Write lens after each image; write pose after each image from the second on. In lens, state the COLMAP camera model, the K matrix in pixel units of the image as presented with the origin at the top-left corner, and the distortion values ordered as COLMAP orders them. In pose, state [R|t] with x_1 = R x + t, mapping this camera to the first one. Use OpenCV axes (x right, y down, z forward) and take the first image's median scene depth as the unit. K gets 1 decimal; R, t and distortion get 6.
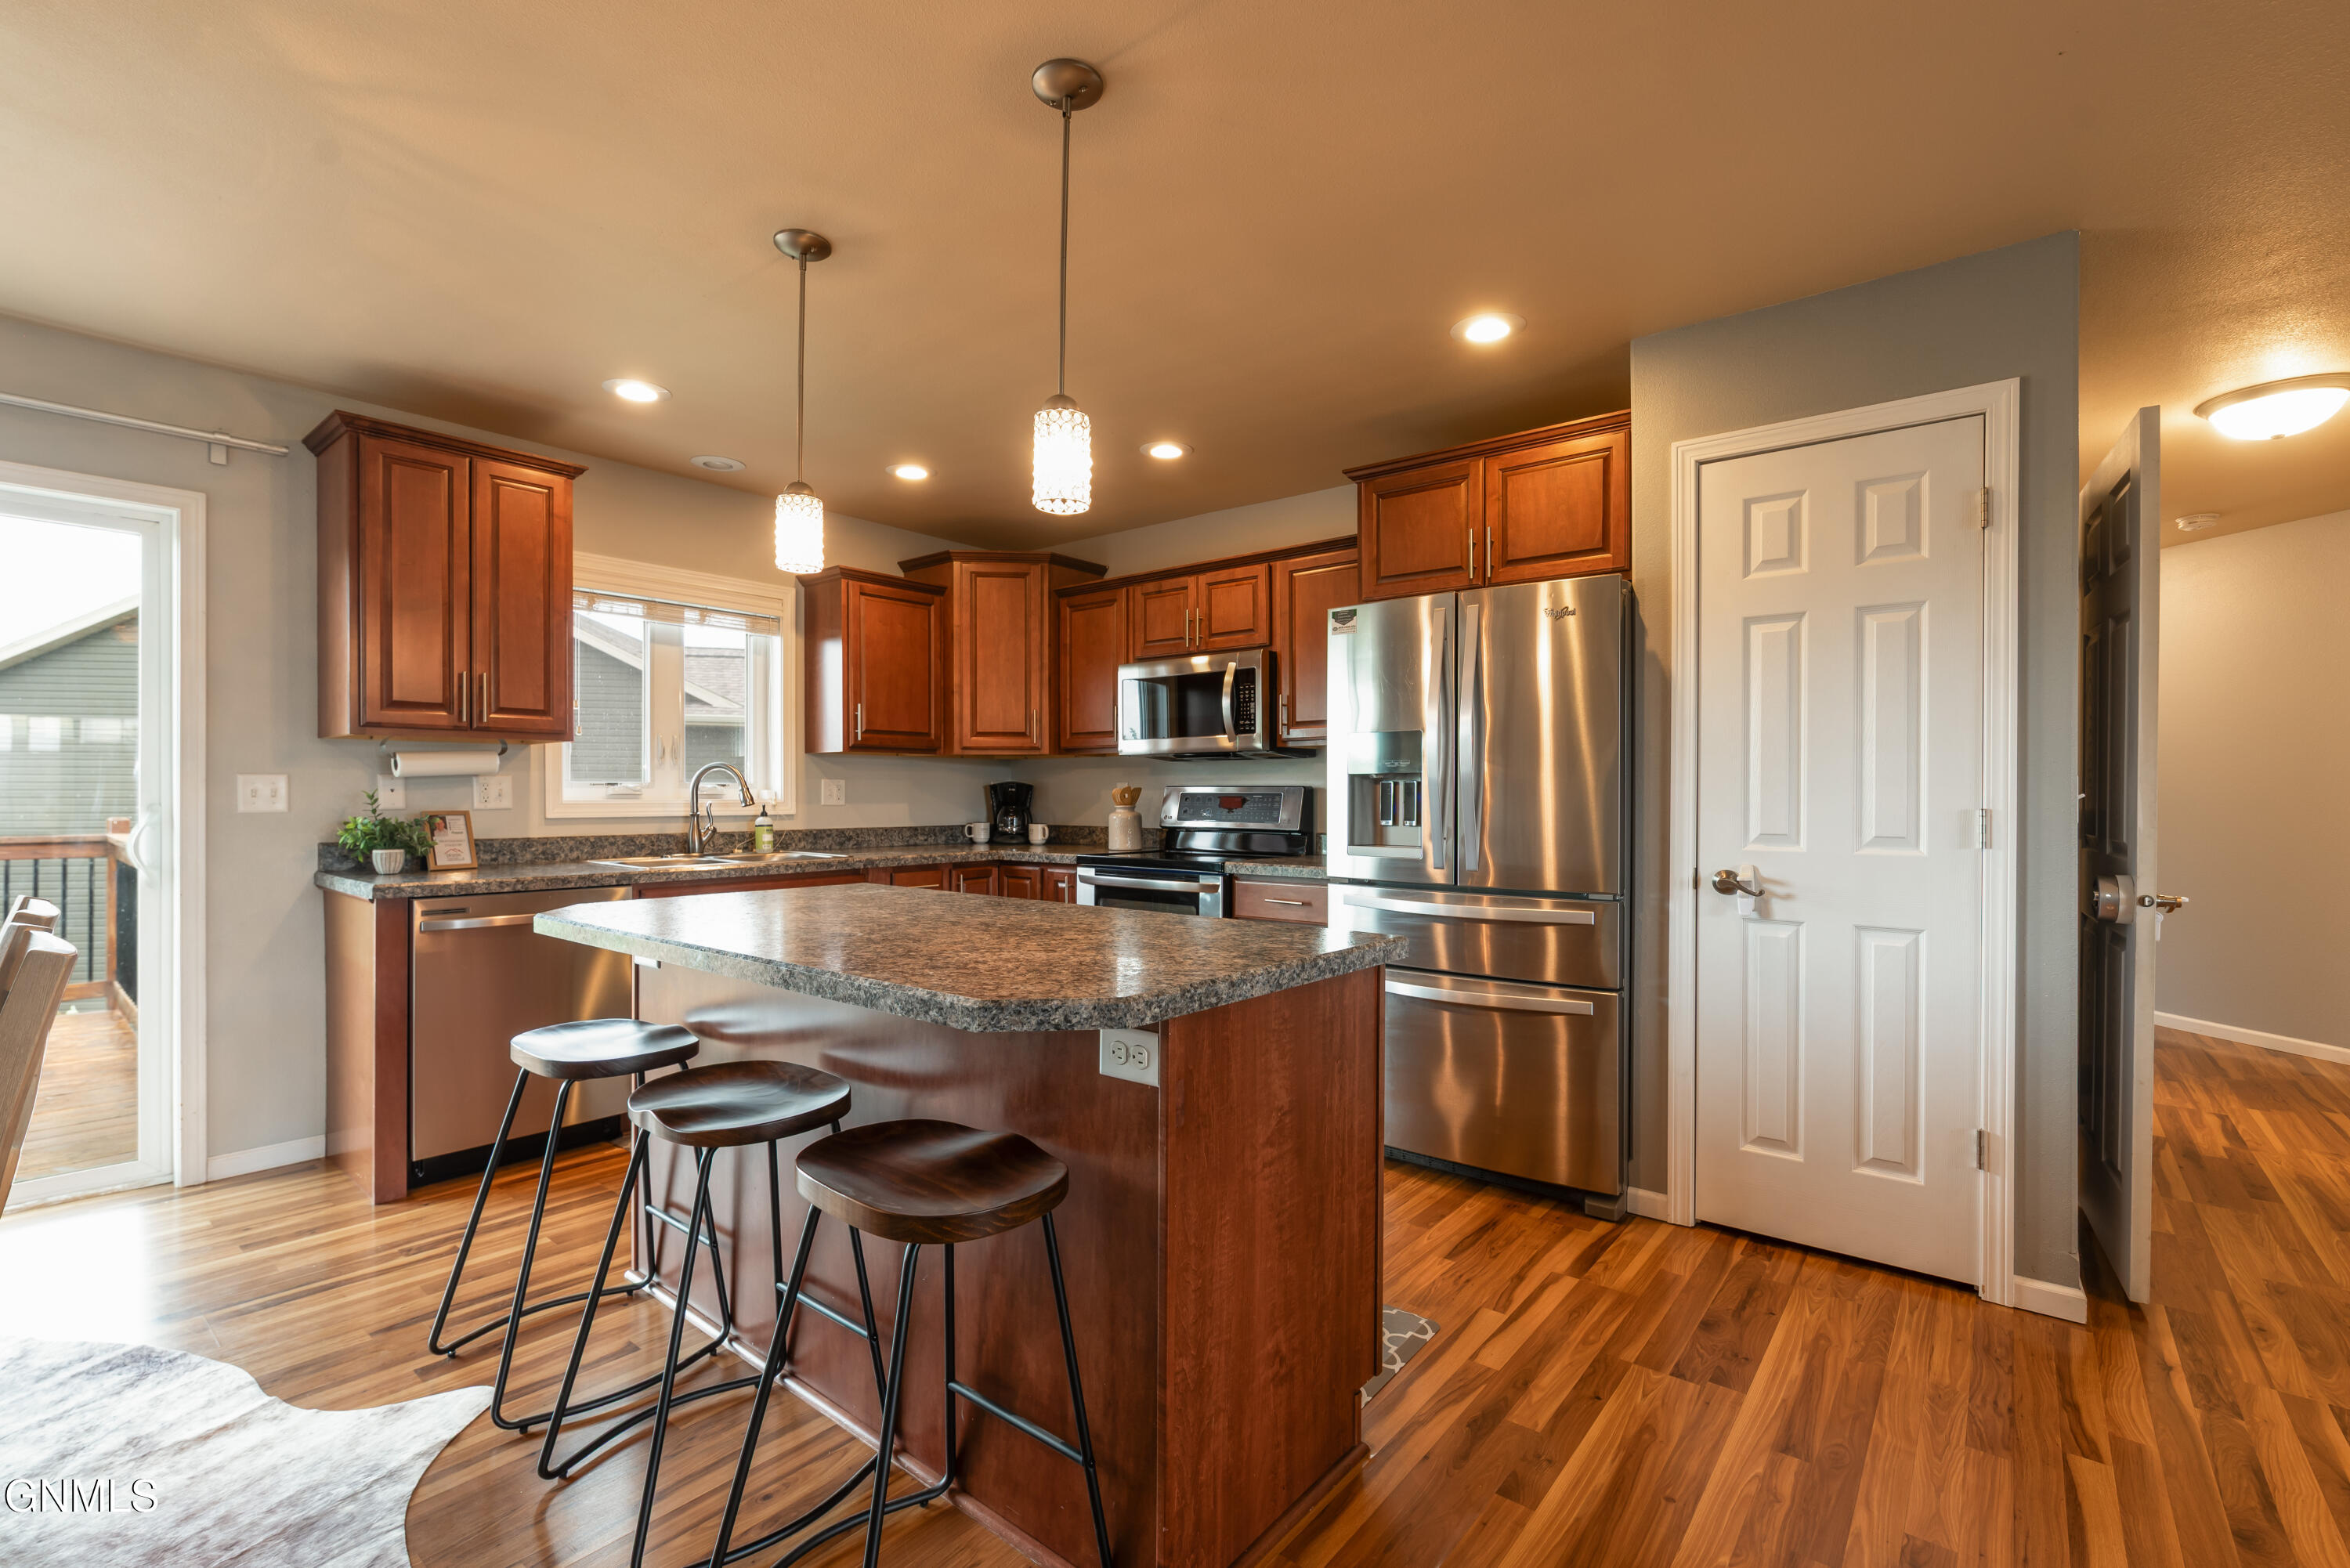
lens RADIAL K [[1024.7, 0, 1183.4], [0, 1024.7, 797.0], [0, 0, 1]] dist [-0.003327, -0.000613]
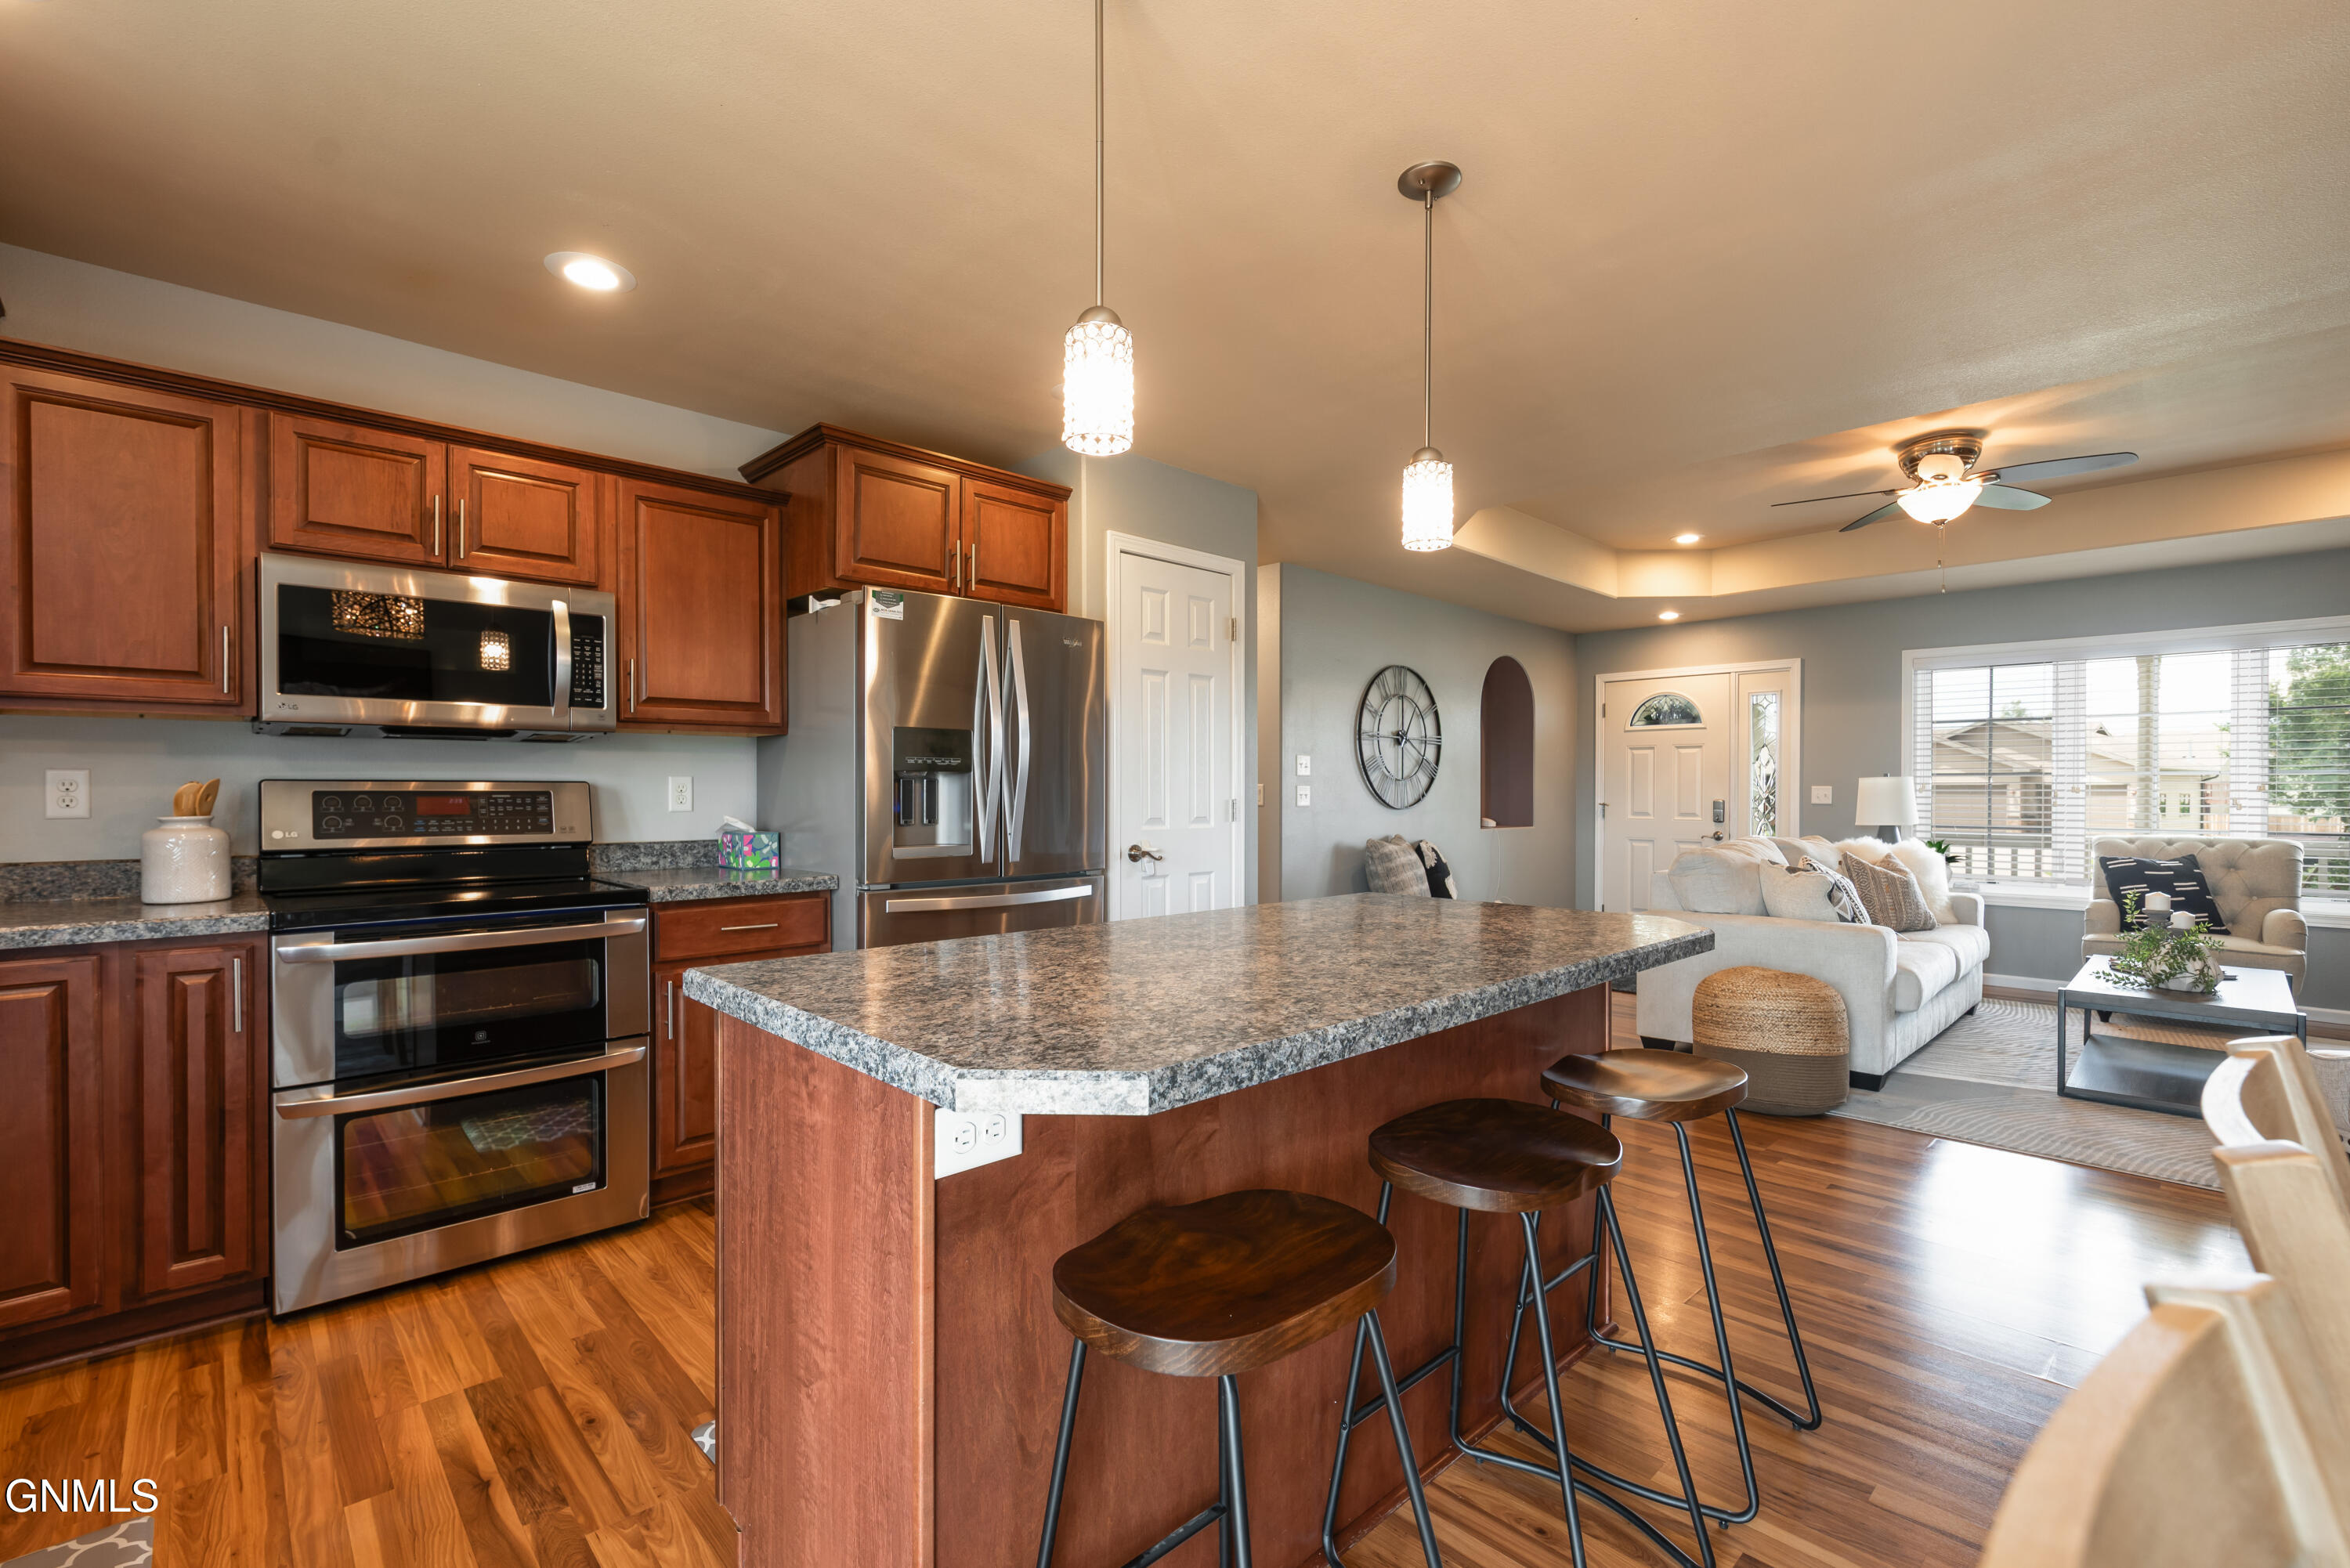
lens RADIAL K [[1024.7, 0, 1183.4], [0, 1024.7, 797.0], [0, 0, 1]] dist [-0.003327, -0.000613]
pose [[0.129568, -0.009199, 0.991528, -0.521758], [0.003263, 0.999956, 0.008851, -0.004582], [-0.991565, 0.002089, 0.129592, 0.449971]]
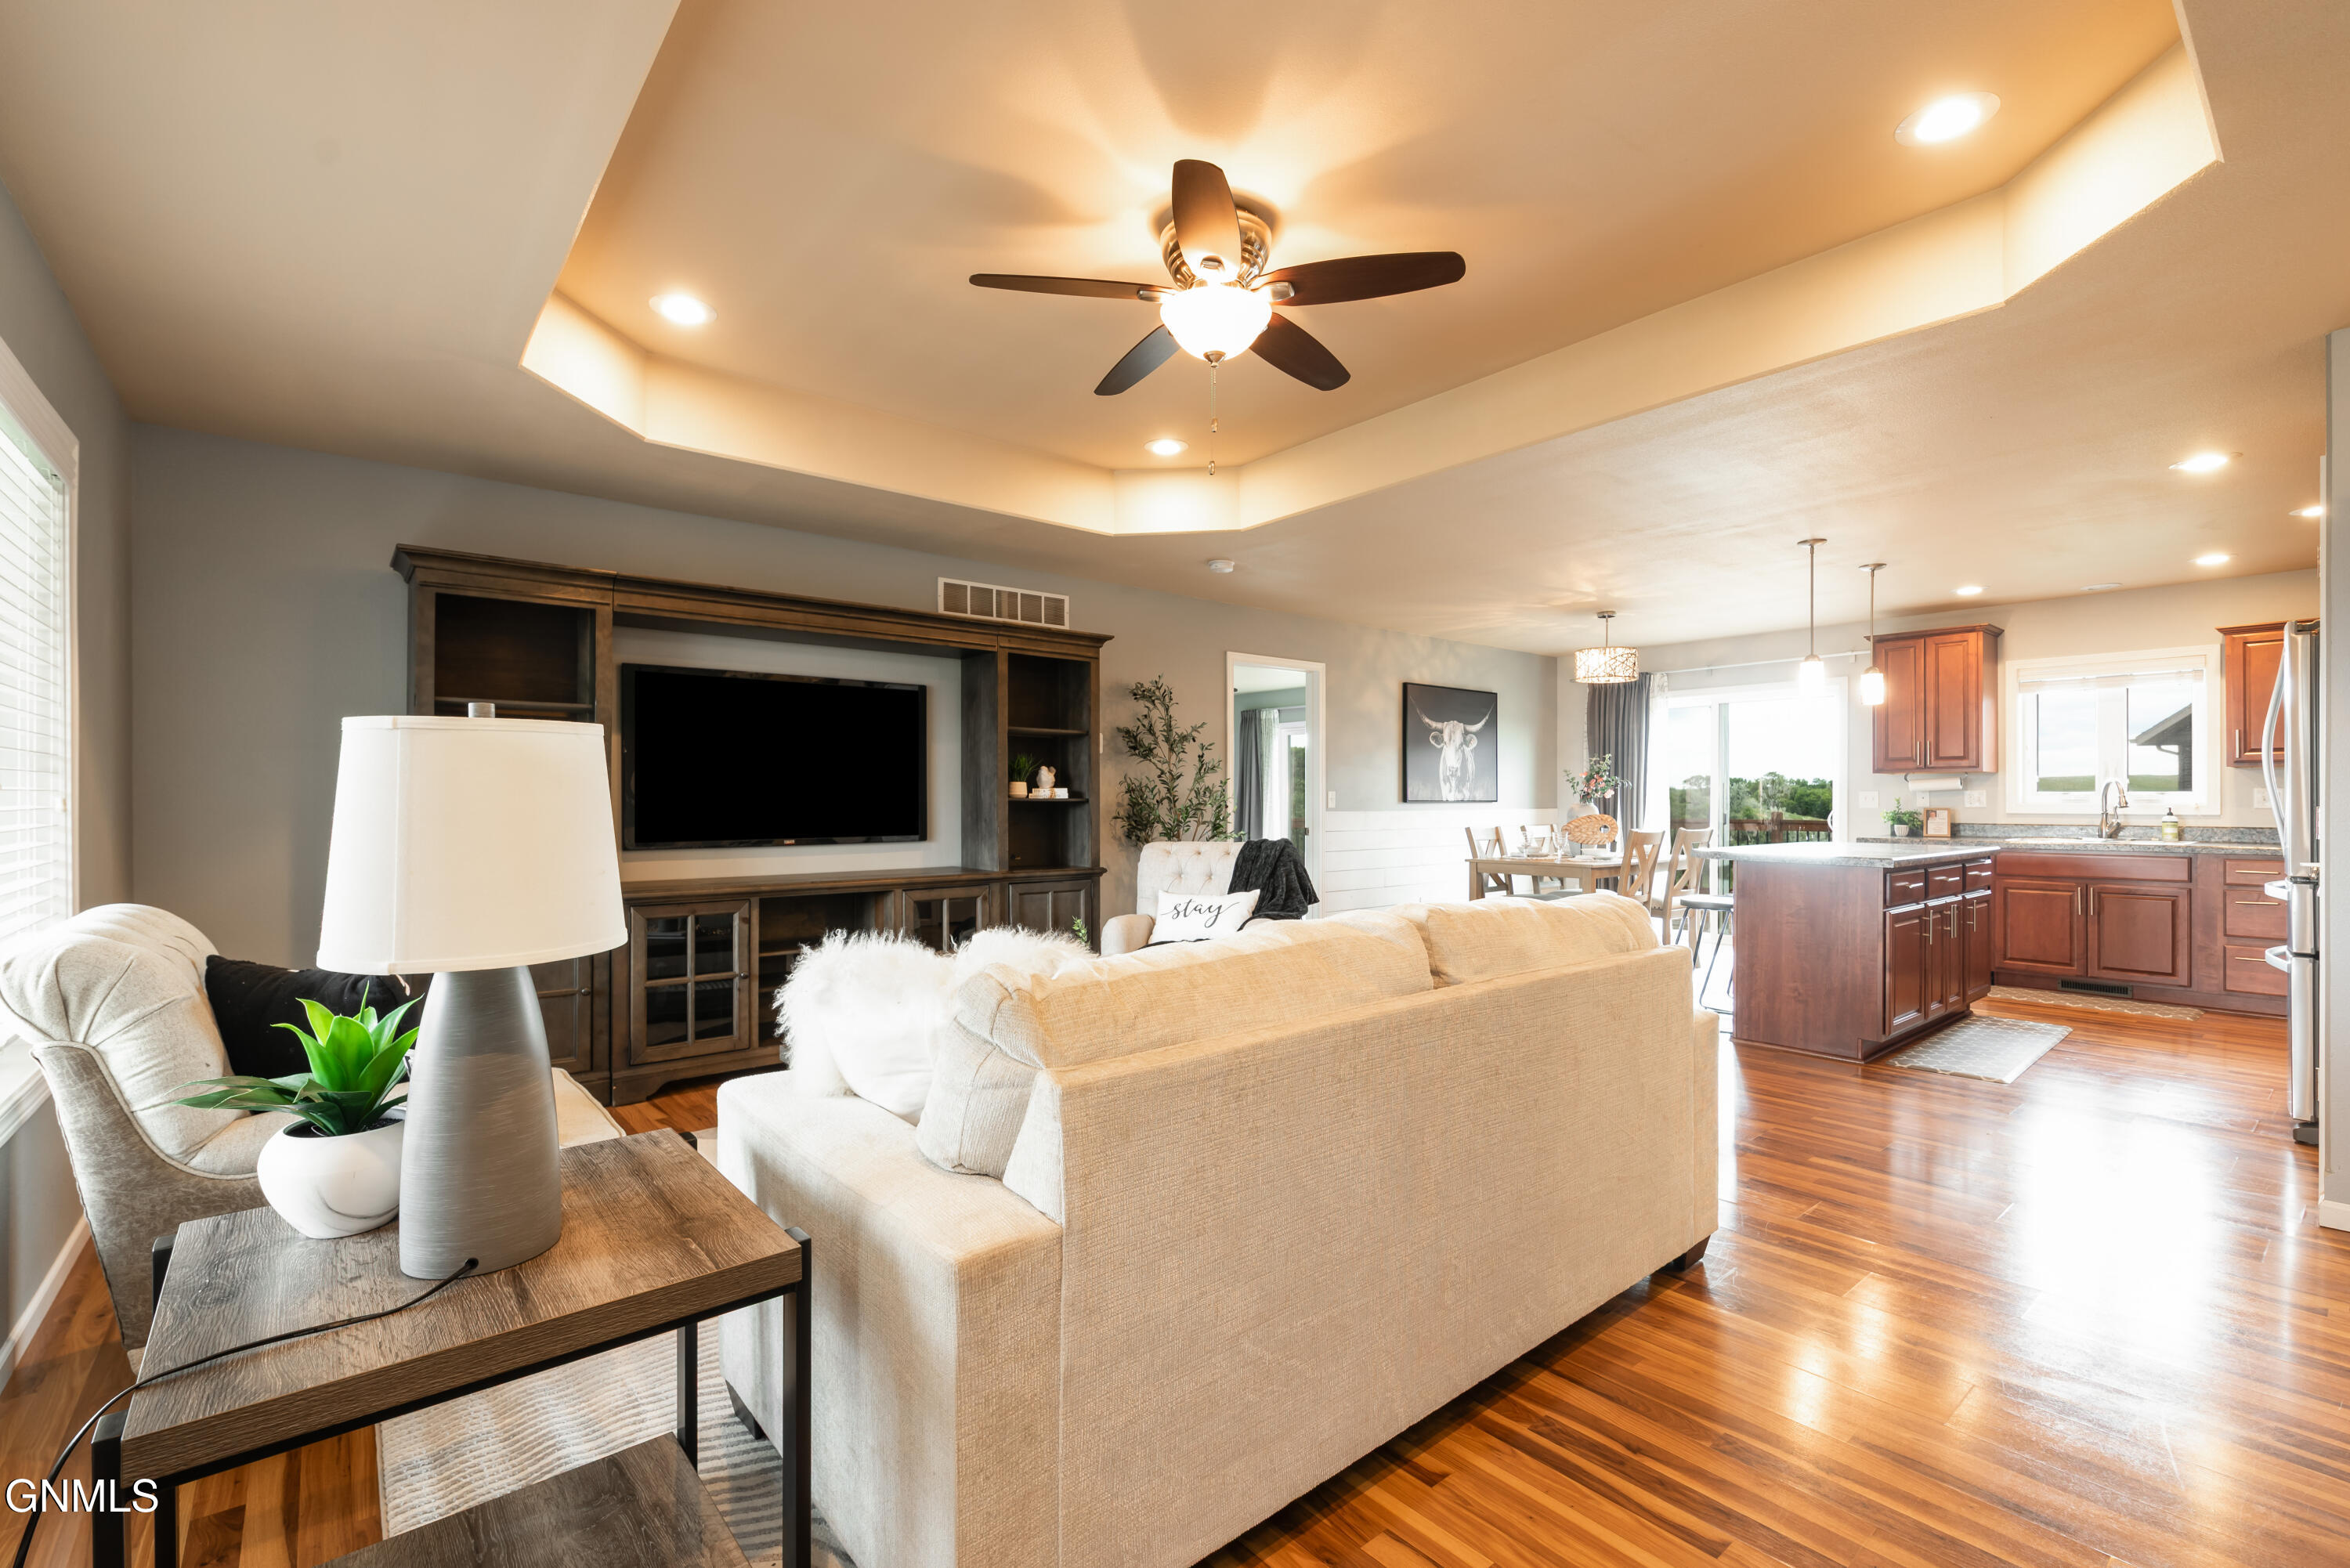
lens RADIAL K [[1024.7, 0, 1183.4], [0, 1024.7, 797.0], [0, 0, 1]] dist [-0.003327, -0.000613]
pose [[-0.204670, -0.004460, -0.978821, 1.185128], [-0.004202, 0.999984, -0.003678, 0.004475], [0.978822, 0.003360, -0.204686, -0.041874]]
